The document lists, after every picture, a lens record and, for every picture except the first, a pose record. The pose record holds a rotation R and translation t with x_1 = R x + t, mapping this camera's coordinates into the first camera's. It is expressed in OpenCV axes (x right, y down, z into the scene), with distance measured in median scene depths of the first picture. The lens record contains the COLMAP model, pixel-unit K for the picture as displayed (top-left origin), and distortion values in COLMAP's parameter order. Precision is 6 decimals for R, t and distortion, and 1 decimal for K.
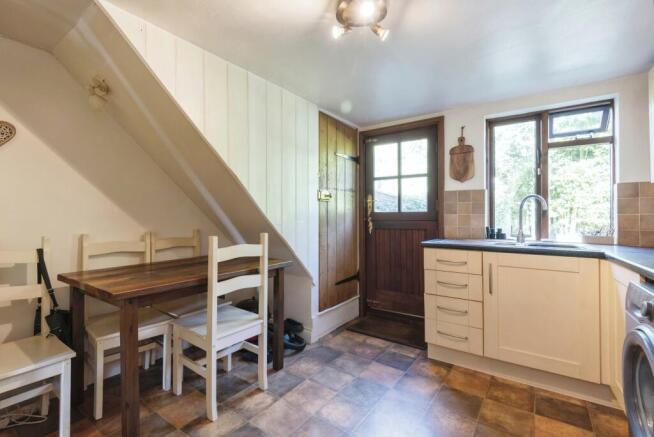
lens RADIAL K [[299.2, 0, 324.2], [0, 299.2, 213.7], [0, 0, 1]] dist [-0.000510, -0.000359]
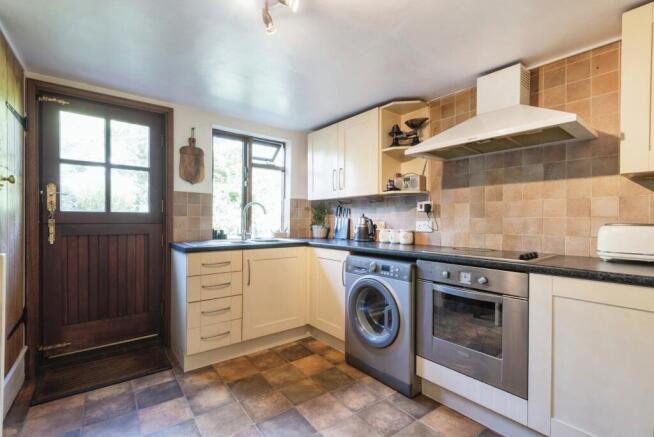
lens RADIAL K [[294.5, 0, 331.6], [0, 294.5, 223.4], [0, 0, 1]] dist [0.001588, 0.000062]
pose [[0.278191, -0.007774, 0.960494, -0.368408], [-0.017942, 0.999751, 0.013289, 0.003754], [-0.960358, -0.020930, 0.277982, 0.303274]]
